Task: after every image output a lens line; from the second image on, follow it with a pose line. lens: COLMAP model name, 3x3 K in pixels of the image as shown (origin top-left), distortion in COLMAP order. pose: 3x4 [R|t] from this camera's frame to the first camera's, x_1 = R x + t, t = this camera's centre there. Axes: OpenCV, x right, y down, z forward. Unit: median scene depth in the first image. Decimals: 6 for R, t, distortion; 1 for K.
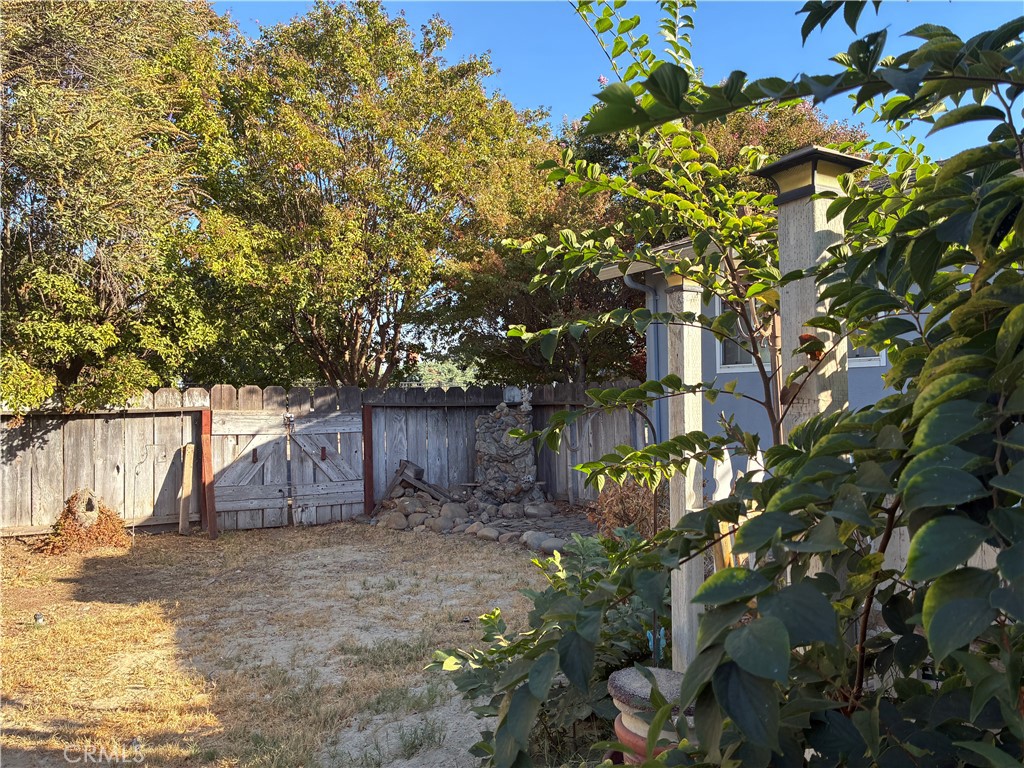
lens RADIAL K [[785.2, 0, 512.0], [0, 785.2, 384.0], [0, 0, 1]] dist [0.056604, 0.001862]
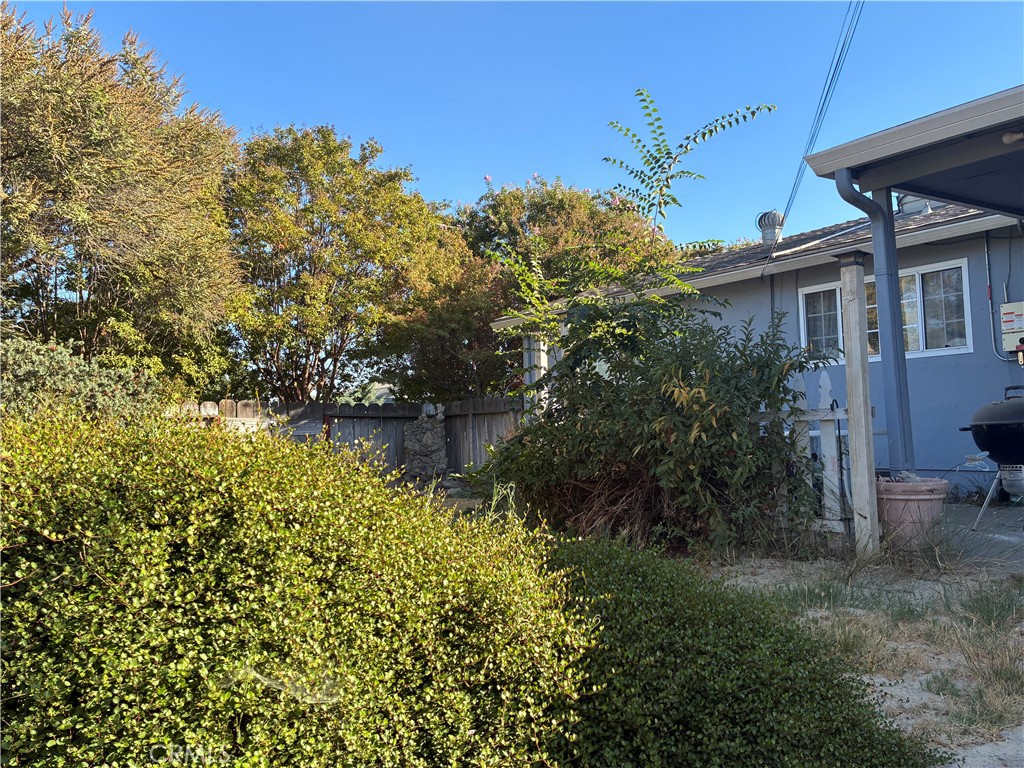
lens RADIAL K [[785.2, 0, 512.0], [0, 785.2, 384.0], [0, 0, 1]] dist [0.056604, 0.001862]
pose [[0.987376, 0.000579, 0.158392, -0.079197], [0.007436, 0.998721, -0.050002, 0.042524], [-0.158218, 0.050549, 0.986109, -0.424001]]
